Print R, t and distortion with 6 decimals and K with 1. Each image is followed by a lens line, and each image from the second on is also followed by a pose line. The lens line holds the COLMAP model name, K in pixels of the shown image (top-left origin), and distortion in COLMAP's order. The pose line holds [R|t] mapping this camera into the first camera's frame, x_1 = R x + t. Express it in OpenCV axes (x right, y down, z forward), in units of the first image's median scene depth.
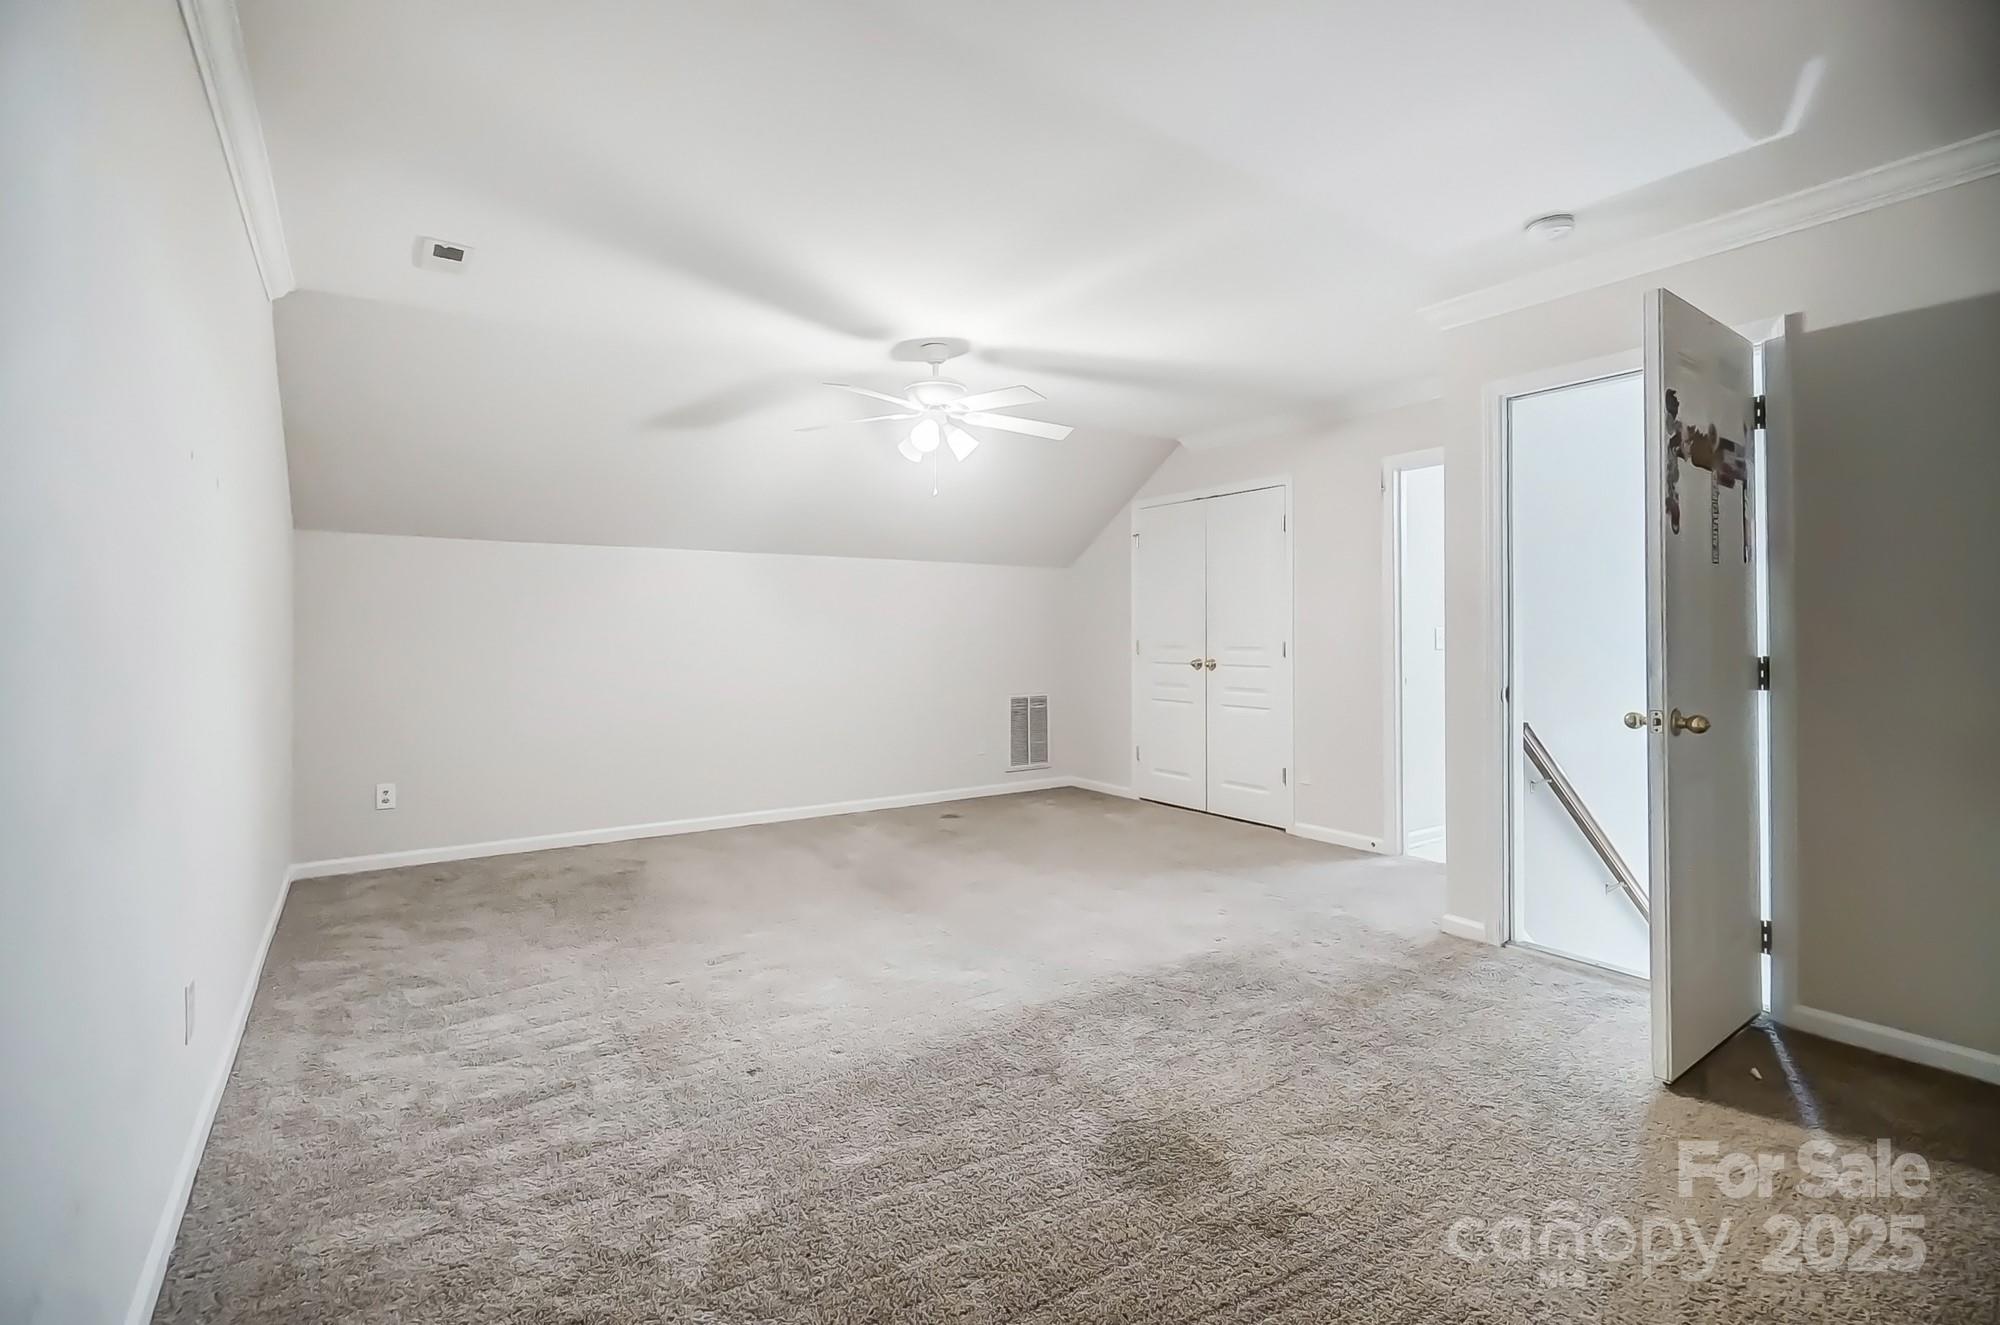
lens RADIAL K [[887.9, 0, 1000.4], [0, 887.9, 660.0], [0, 0, 1]] dist [-0.062644, 0.021600]
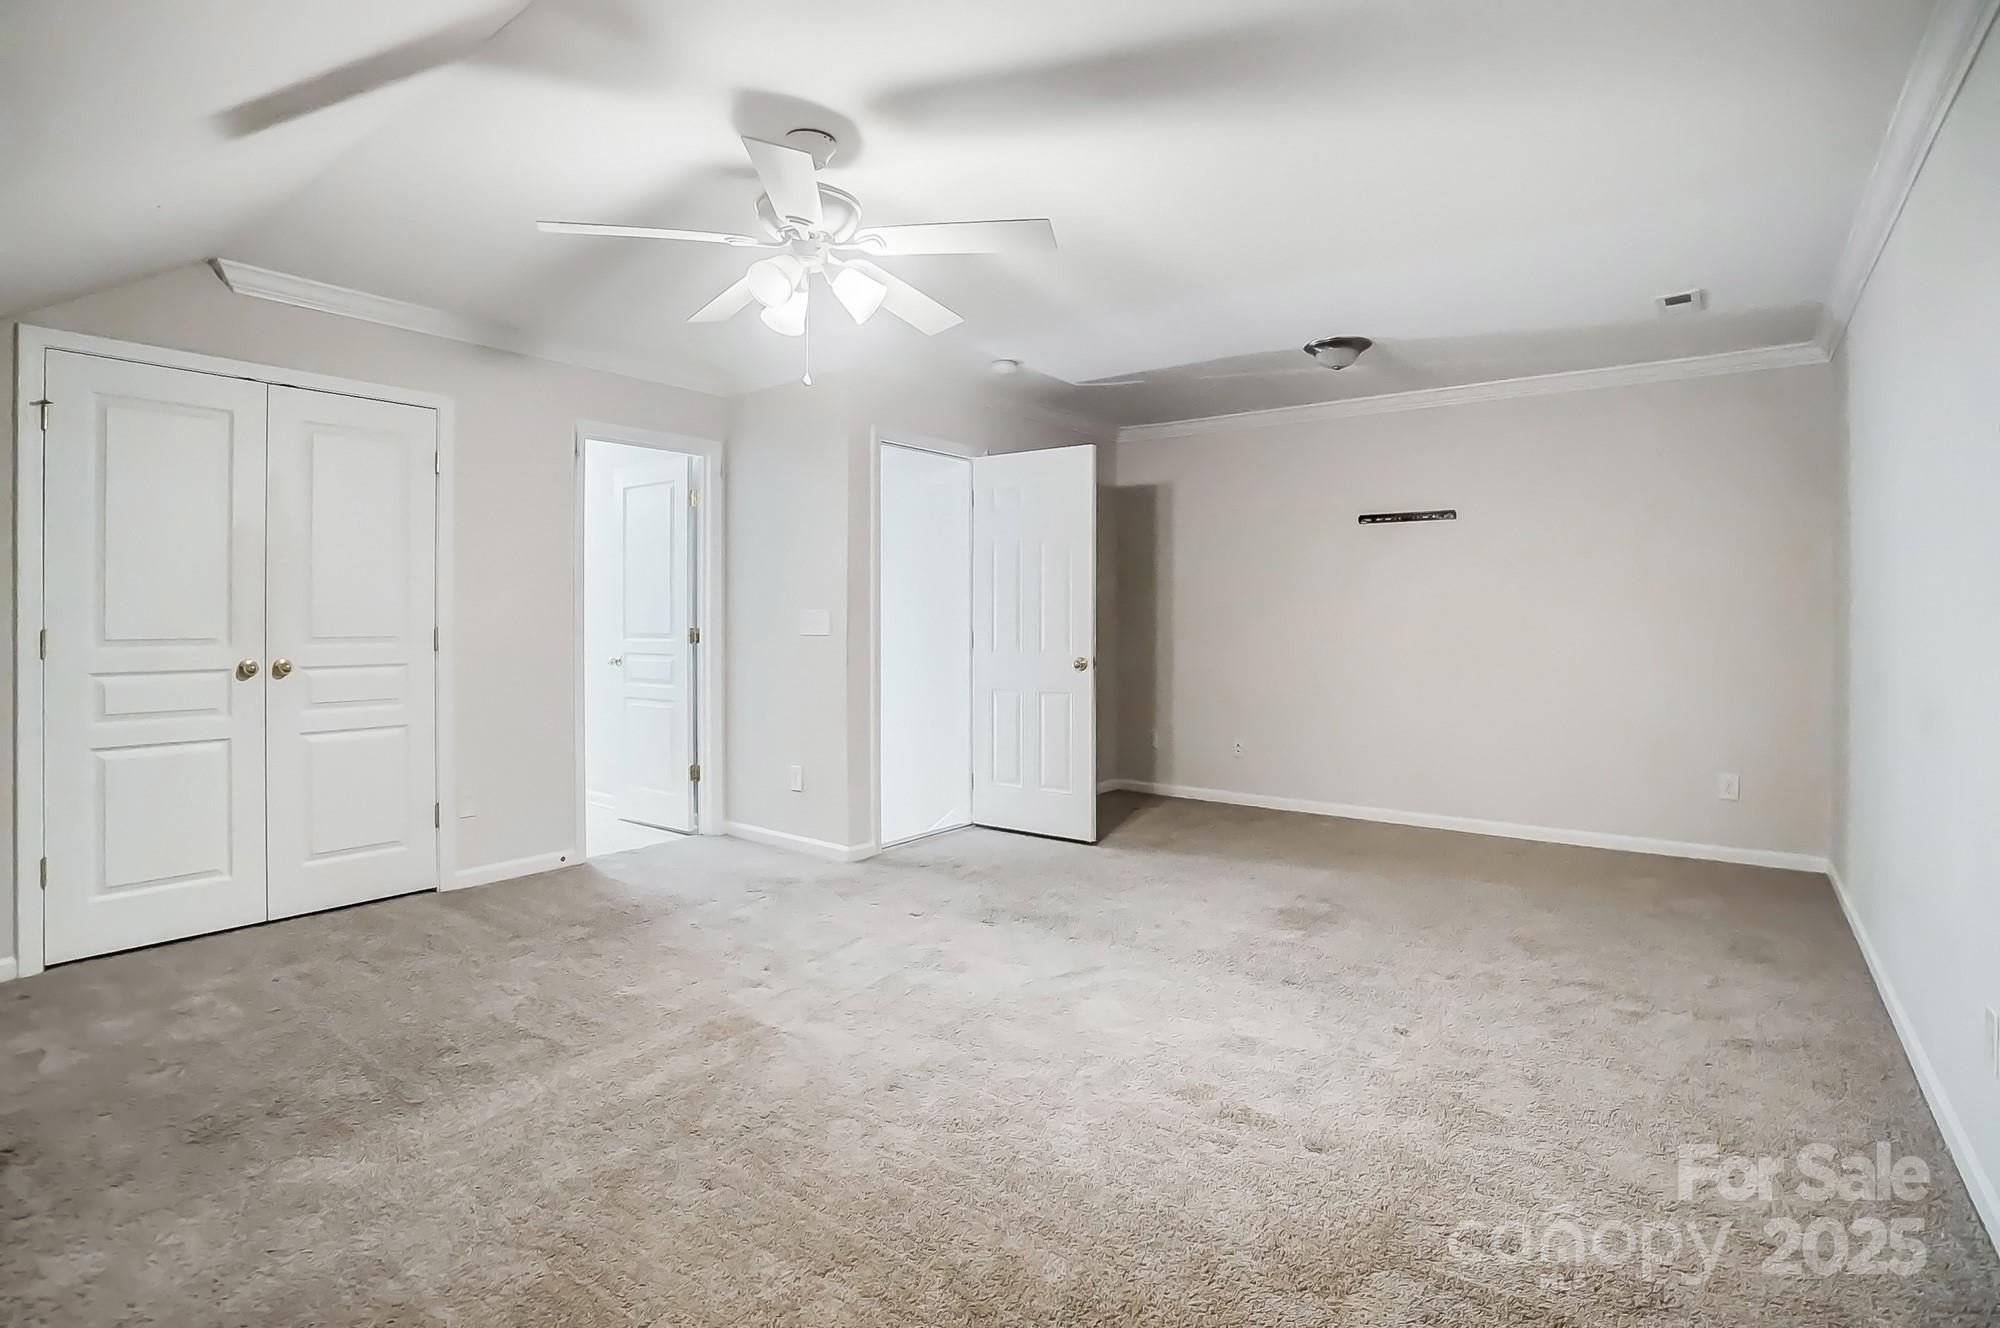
lens RADIAL K [[906.8, 0, 986.5], [0, 906.8, 657.1], [0, 0, 1]] dist [-0.000841, 0.000313]
pose [[-0.270207, -0.048581, 0.961576, -0.566982], [0.021233, 0.998183, 0.056397, -0.032637], [-0.962568, 0.035656, -0.268685, 0.857858]]
